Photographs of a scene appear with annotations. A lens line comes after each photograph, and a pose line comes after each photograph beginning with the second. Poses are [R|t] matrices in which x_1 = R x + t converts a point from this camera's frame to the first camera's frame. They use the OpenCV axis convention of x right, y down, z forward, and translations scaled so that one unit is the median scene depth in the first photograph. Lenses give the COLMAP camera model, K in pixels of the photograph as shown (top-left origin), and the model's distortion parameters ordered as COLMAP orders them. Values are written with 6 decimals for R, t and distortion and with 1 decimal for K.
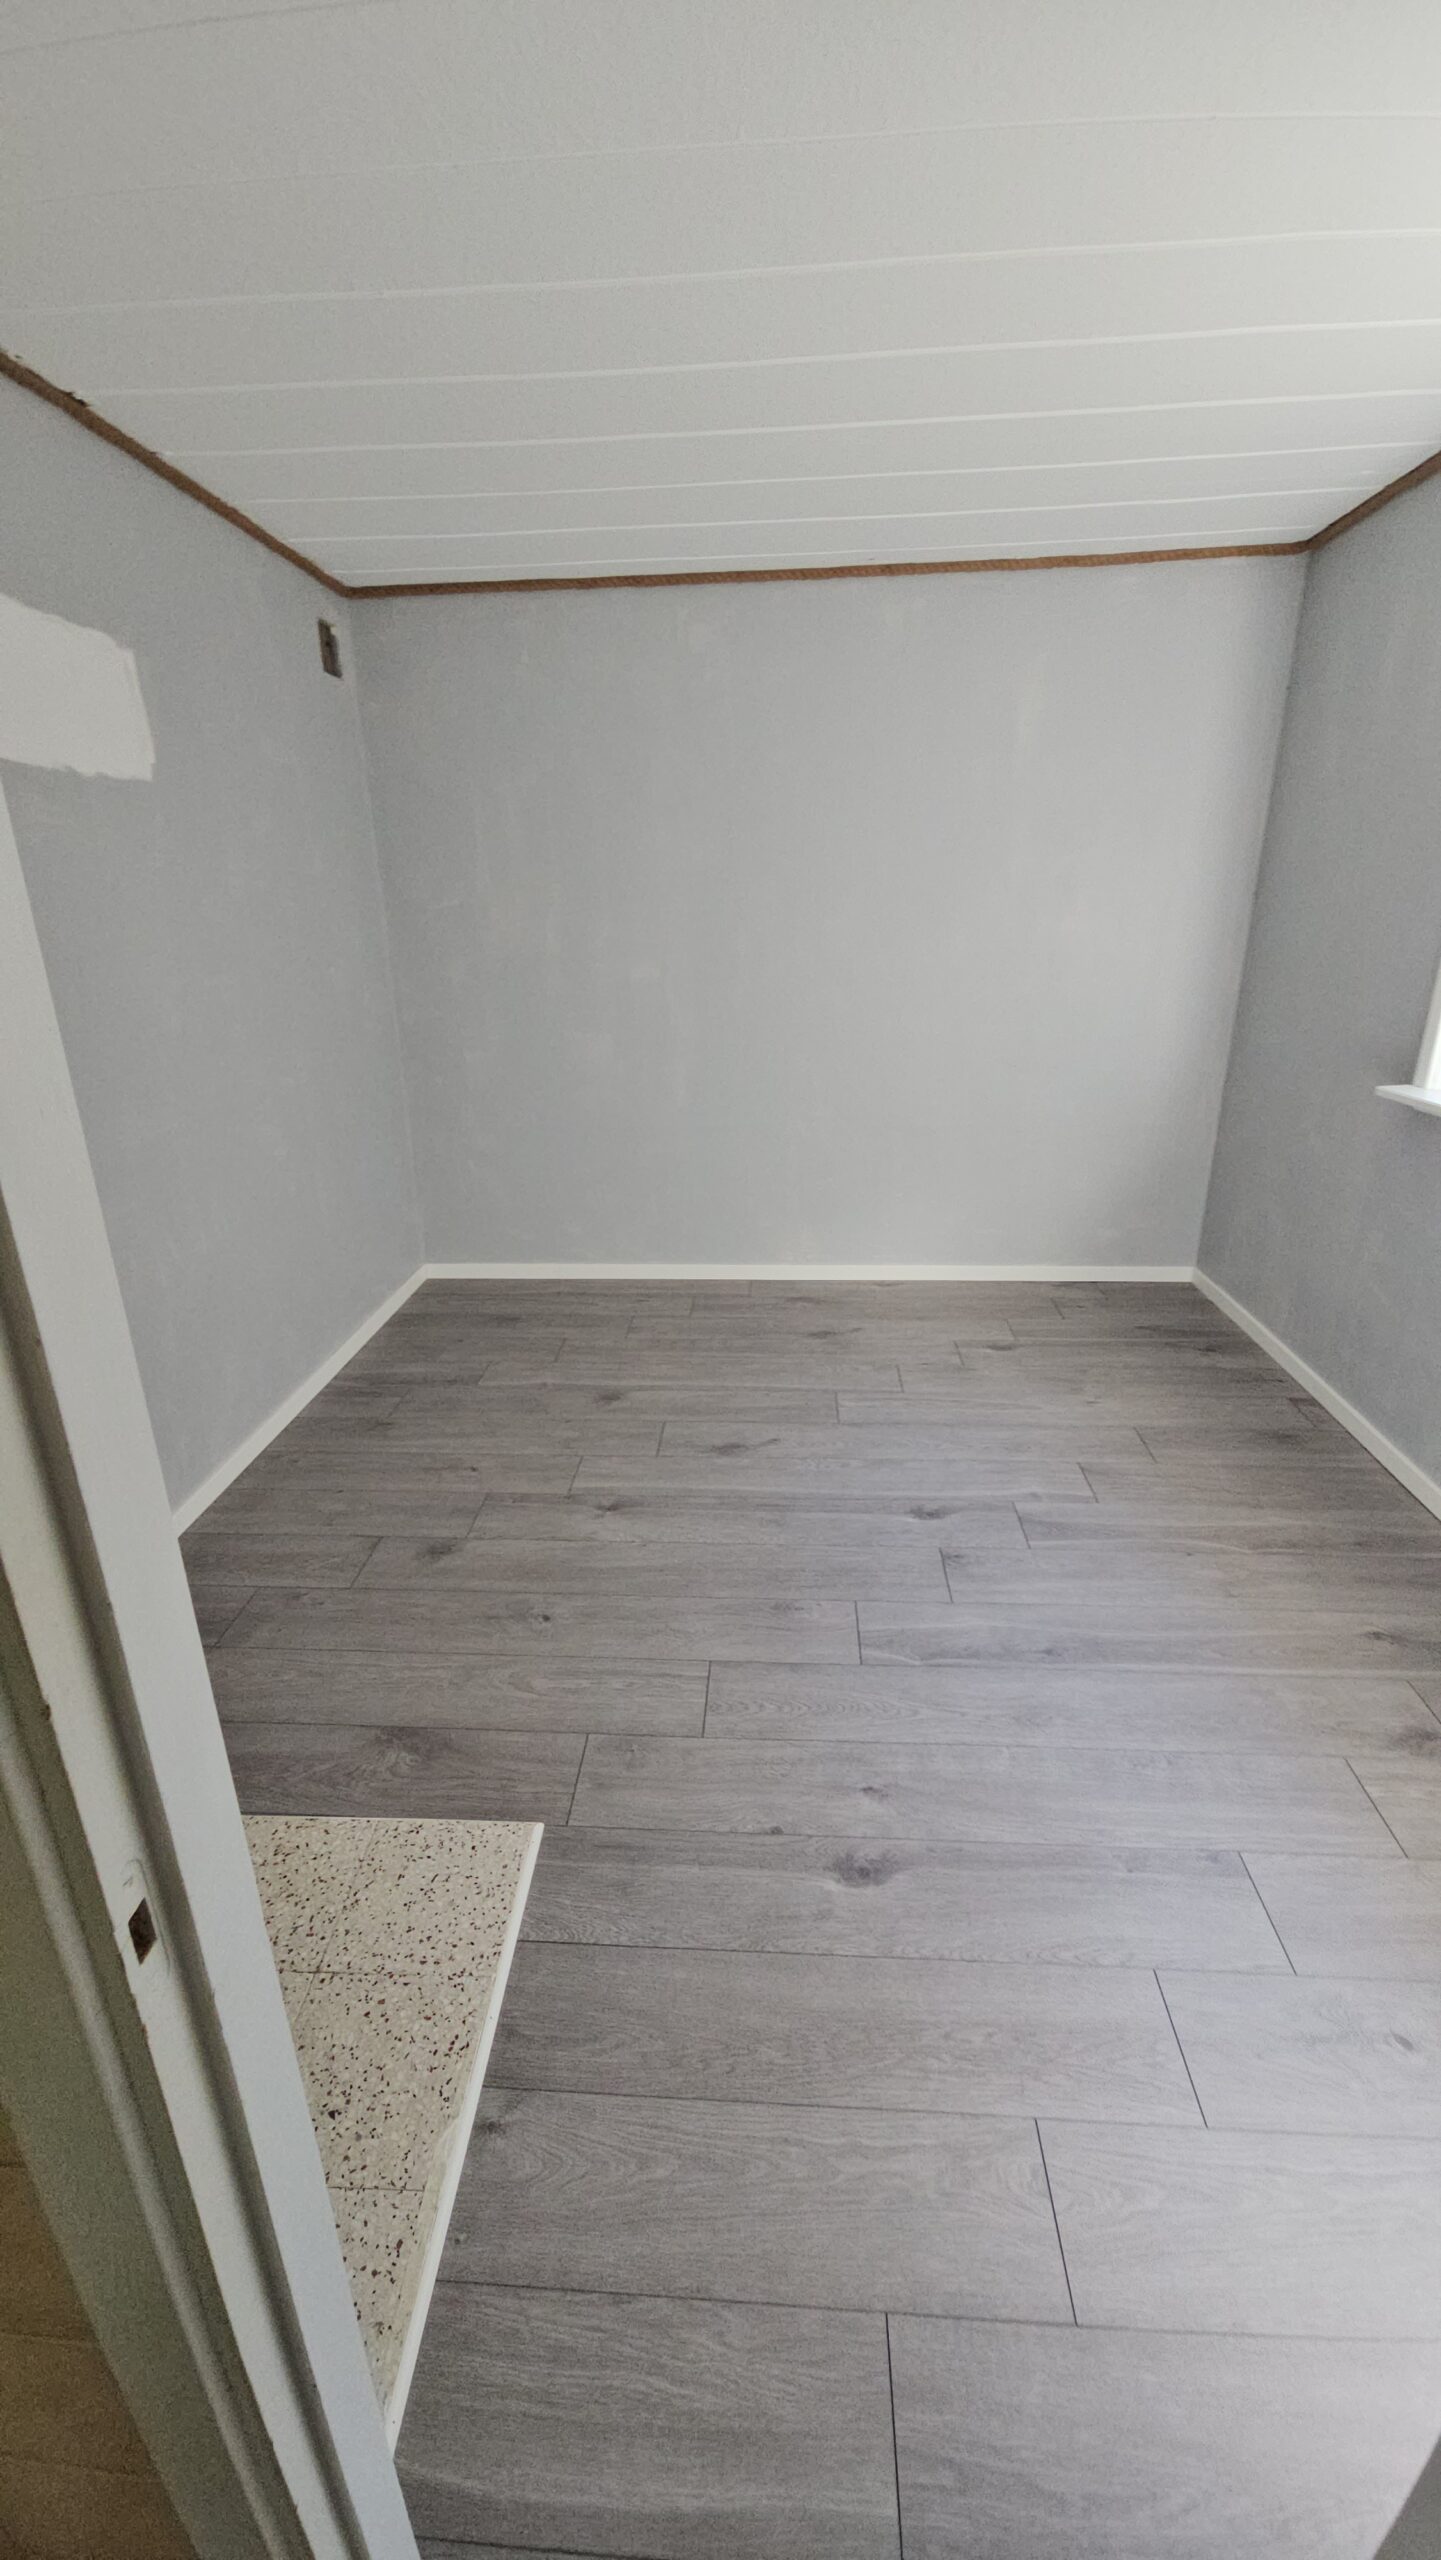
lens RADIAL K [[1051.5, 0, 713.0], [0, 1051.5, 1283.7], [0, 0, 1]] dist [0.012757, 0.000000]
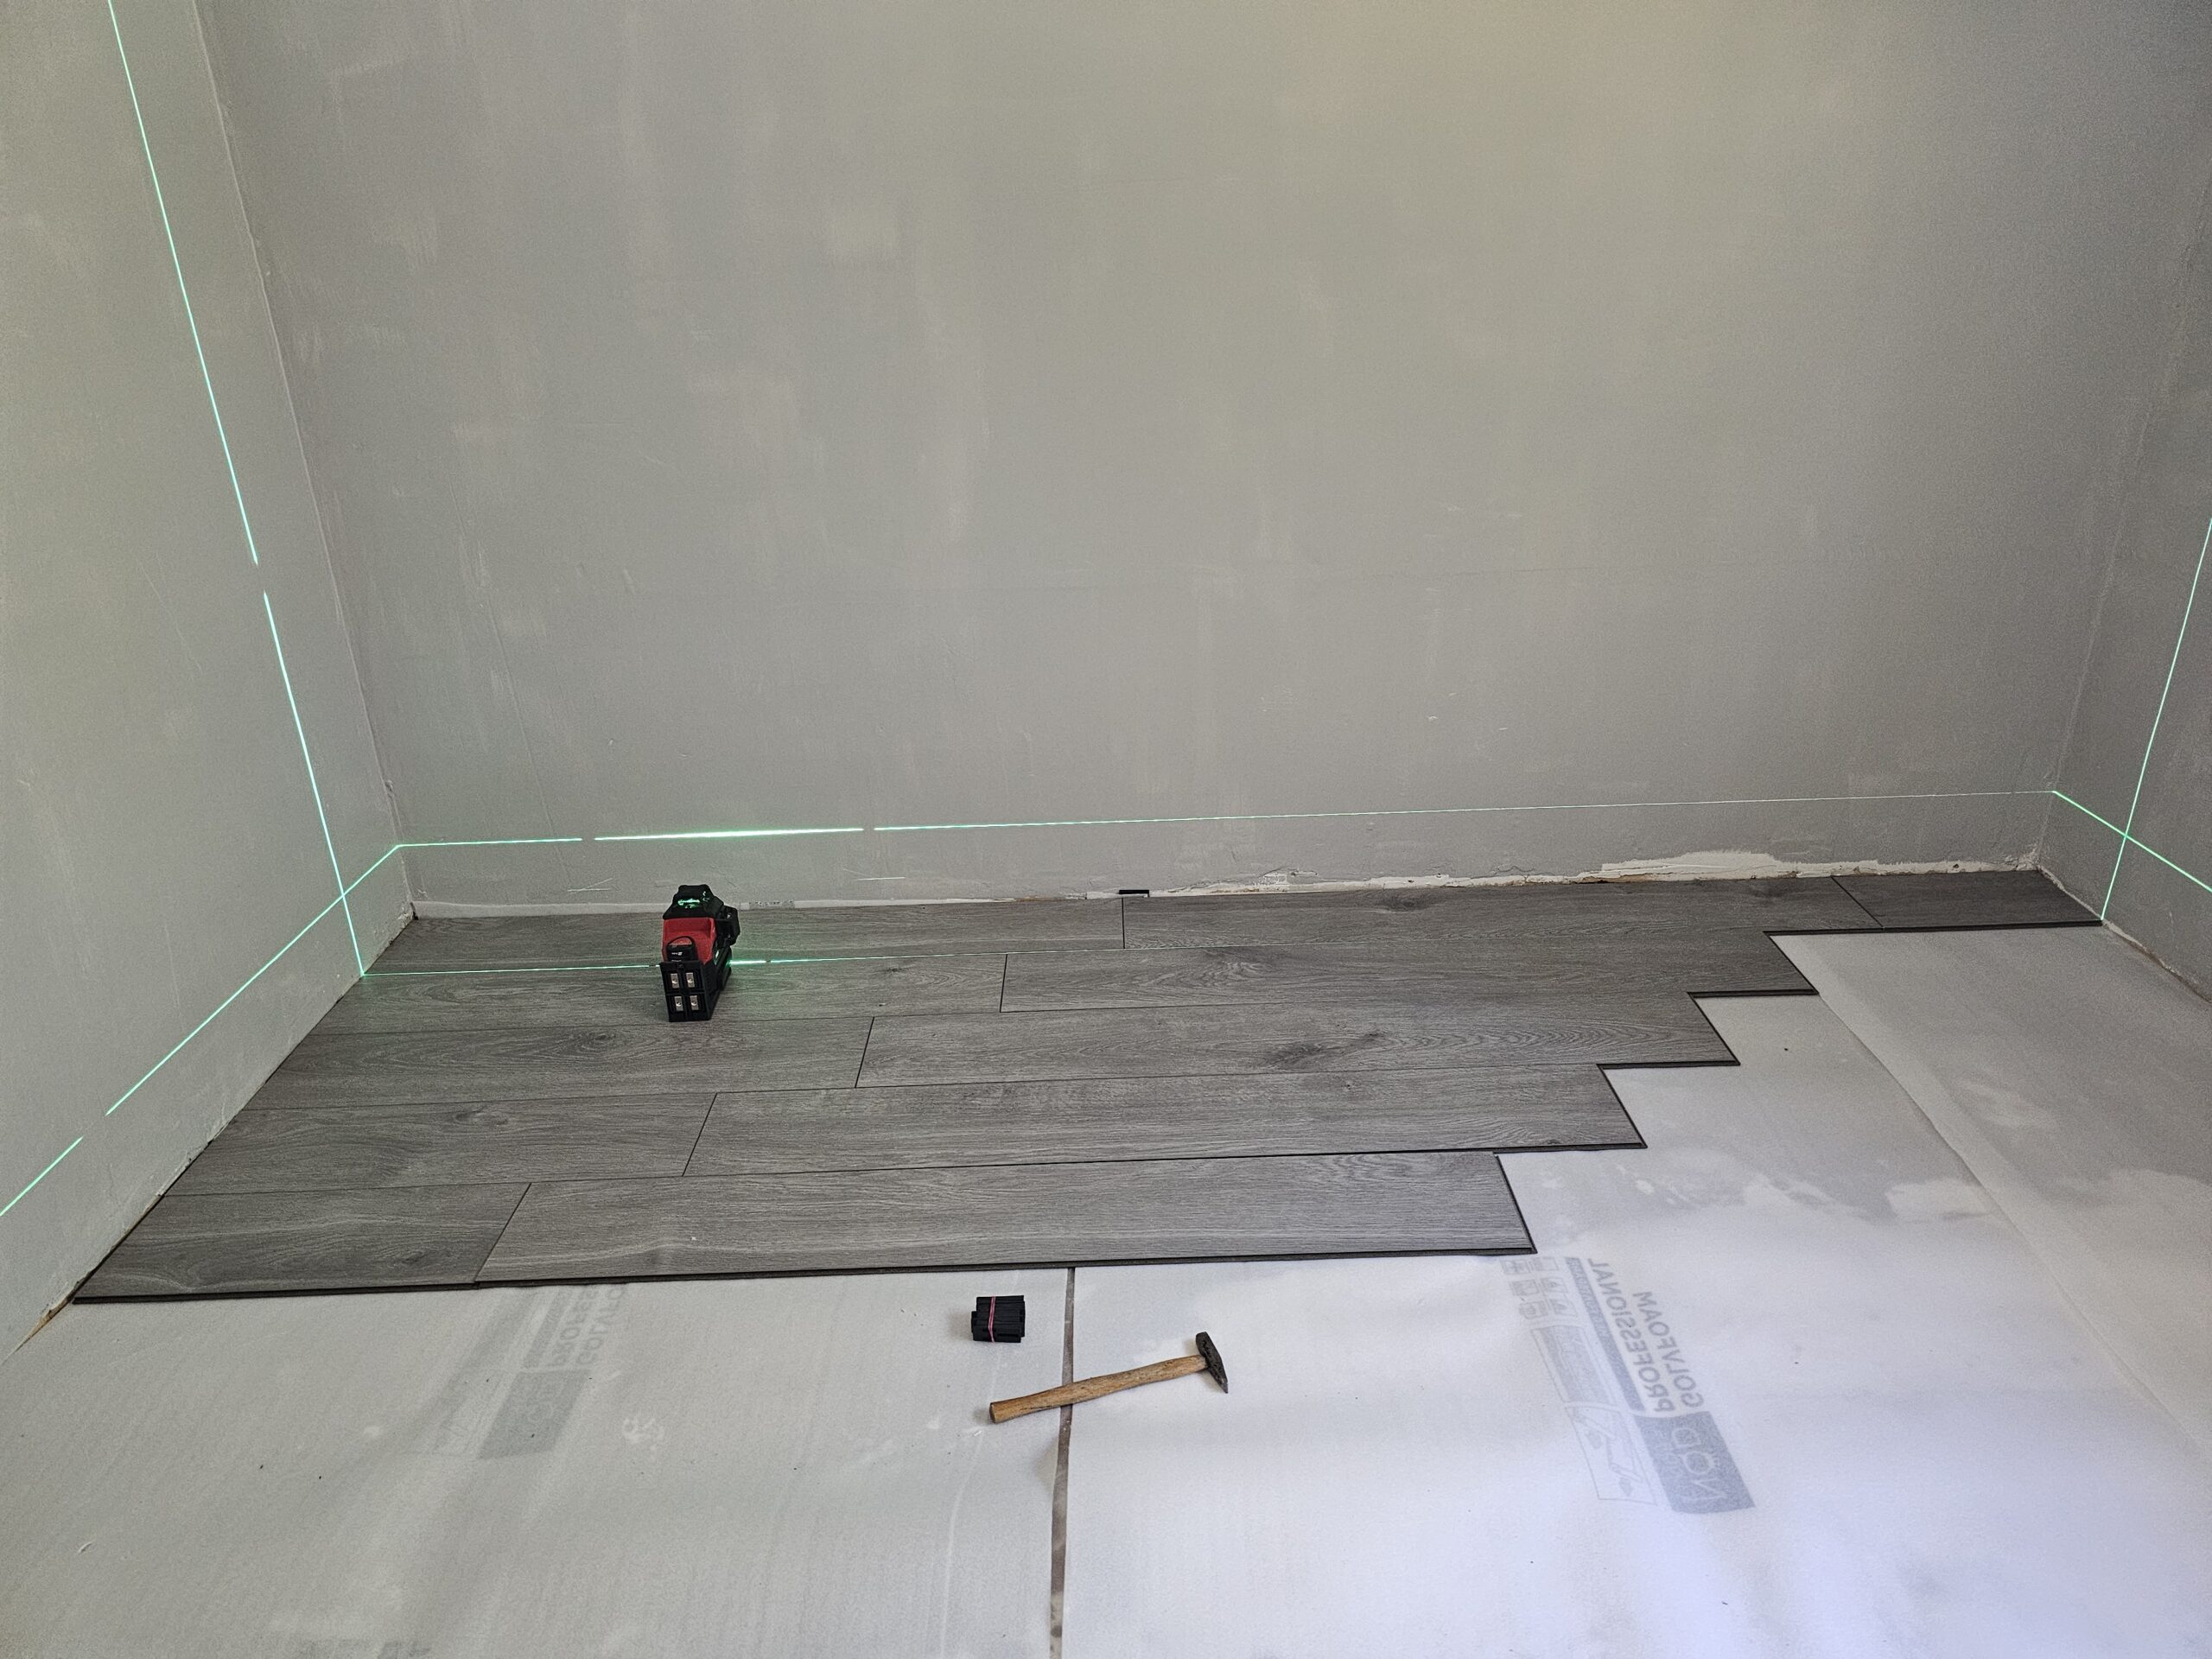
lens RADIAL K [[1481.4, 0, 1107.8], [0, 1481.4, 820.1], [0, 0, 1]] dist [0.057999, -0.050622]
pose [[0.997163, -0.038701, 0.064554, -0.019164], [0.034806, 0.997567, 0.060403, -0.130053], [-0.066734, -0.057985, 0.996084, 0.539678]]
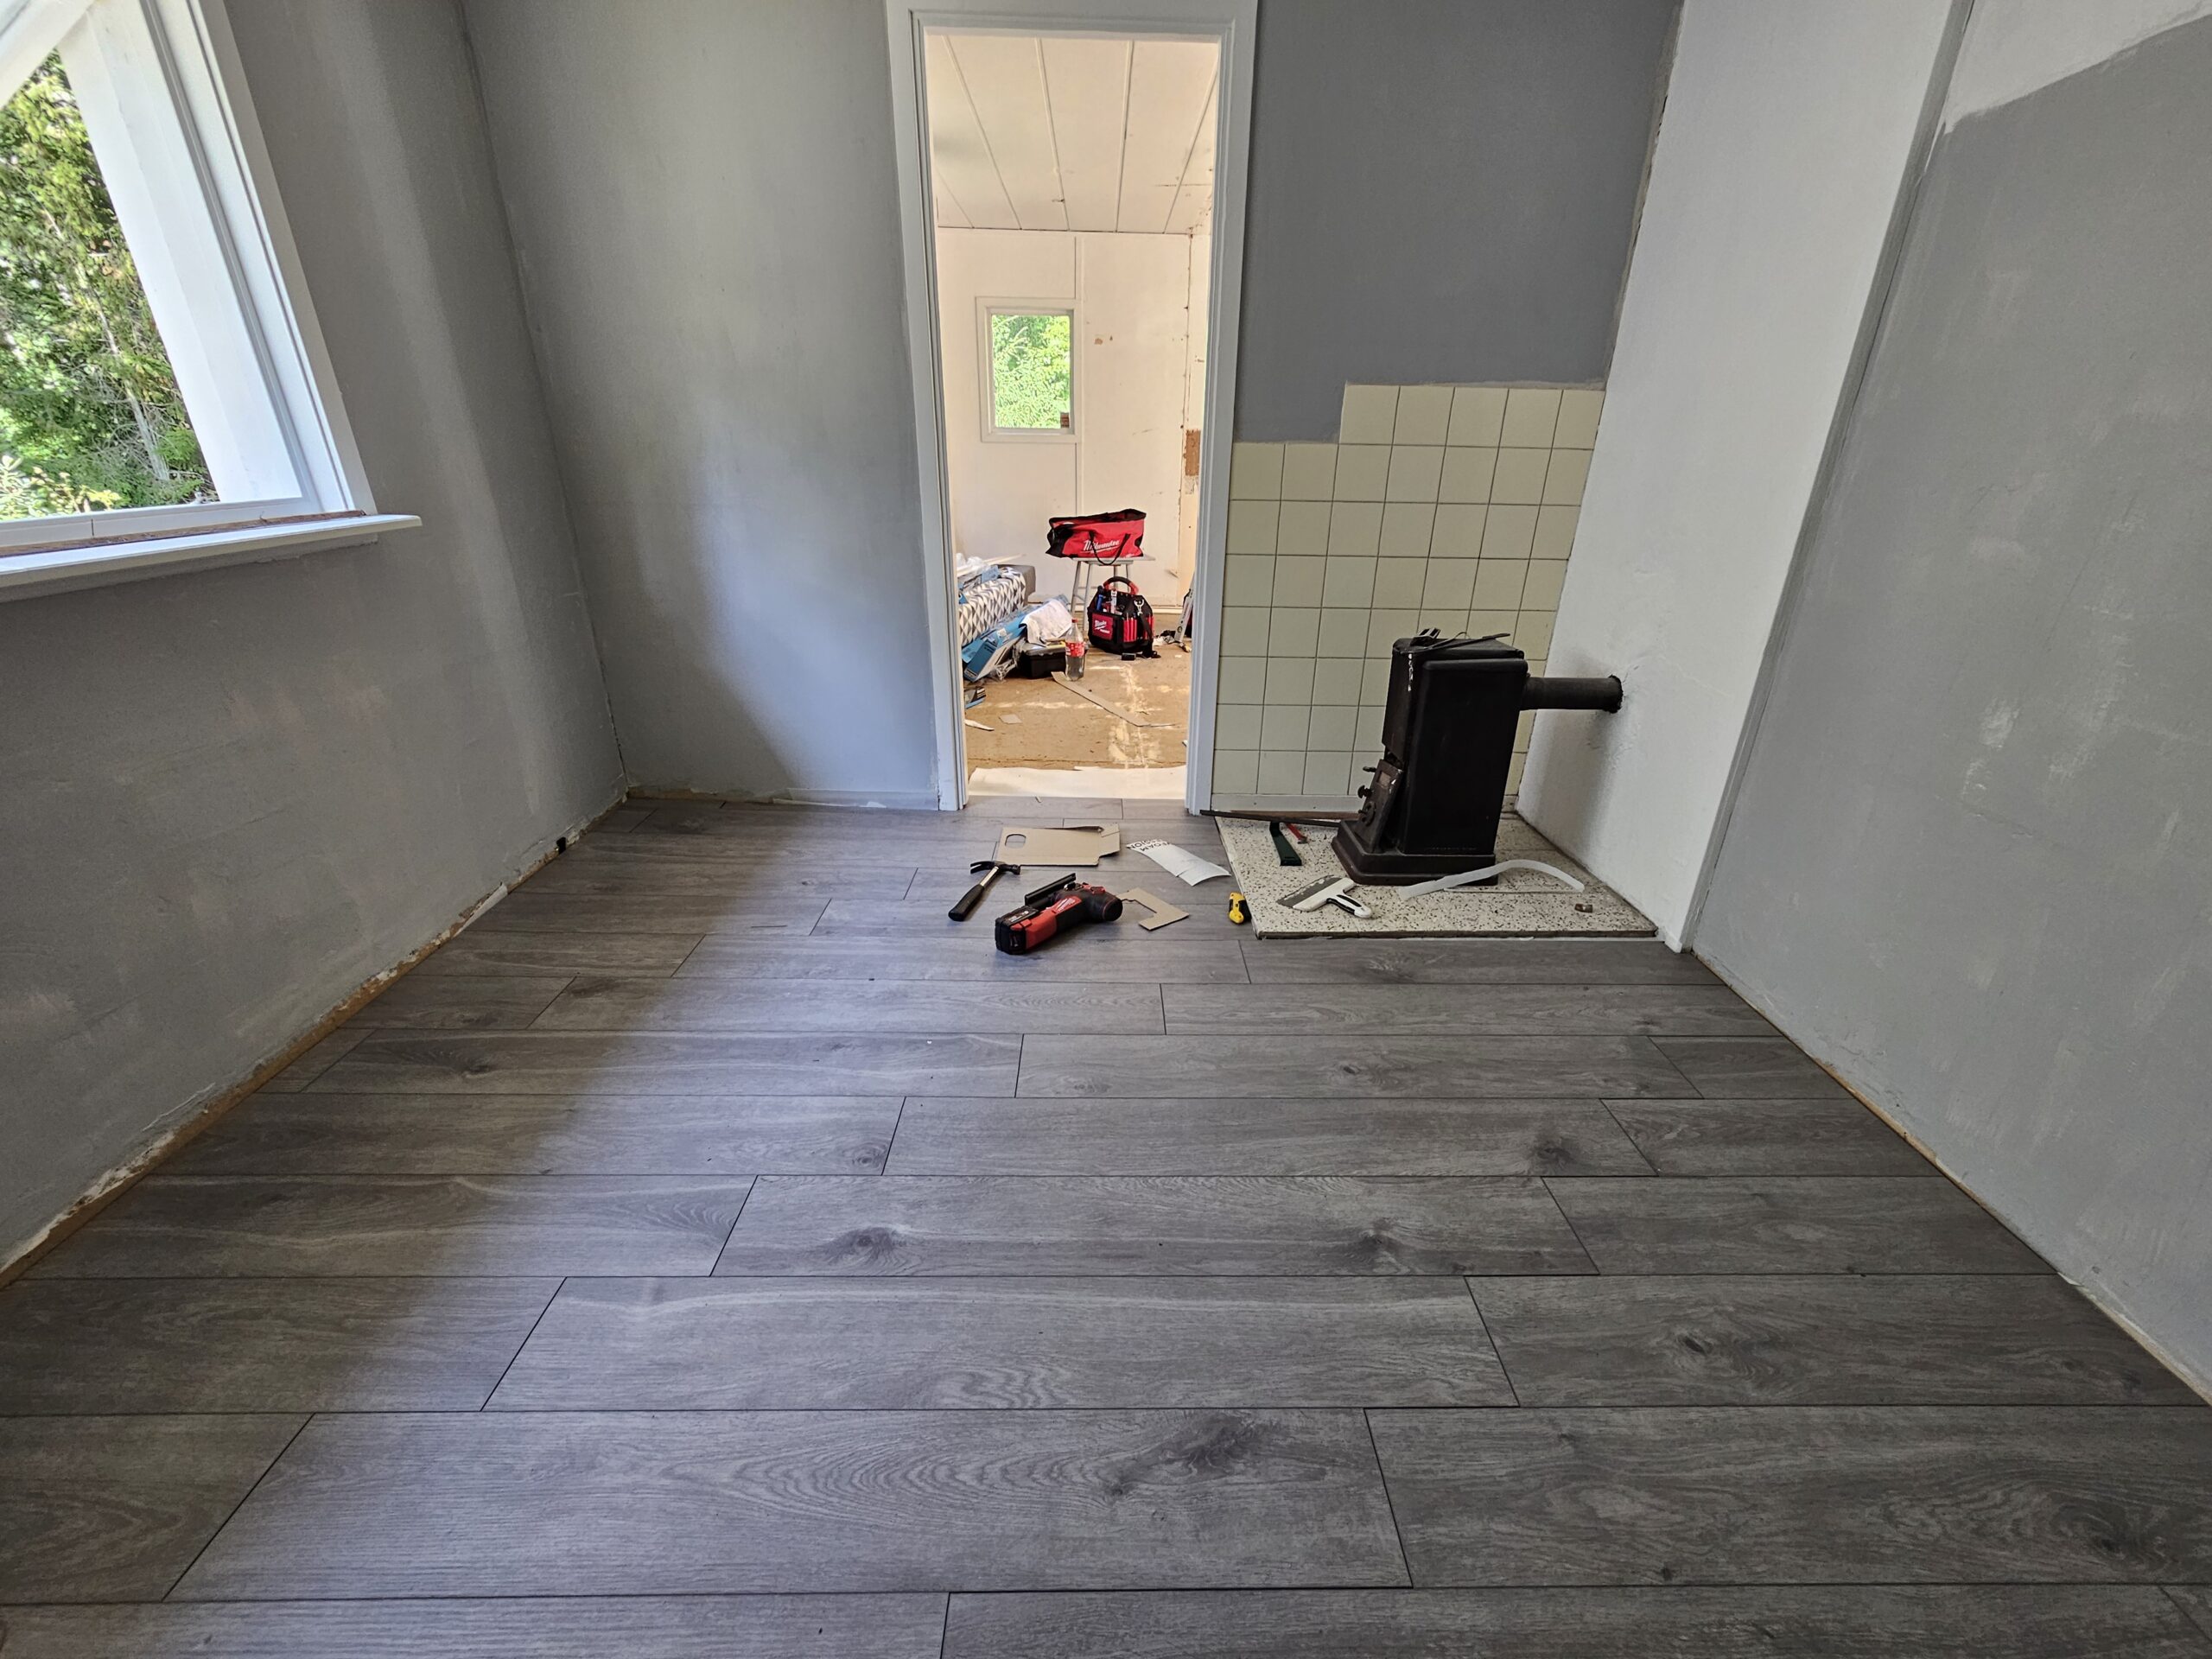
lens RADIAL K [[911.8, 0, 1108.9], [0, 911.8, 831.1], [0, 0, 1]] dist [-0.004065, 0.001358]
pose [[-0.997080, 0.032759, -0.068983, 0.089490], [-0.023410, 0.728717, 0.684414, -0.334472], [0.072690, 0.684030, -0.725823, 1.230483]]
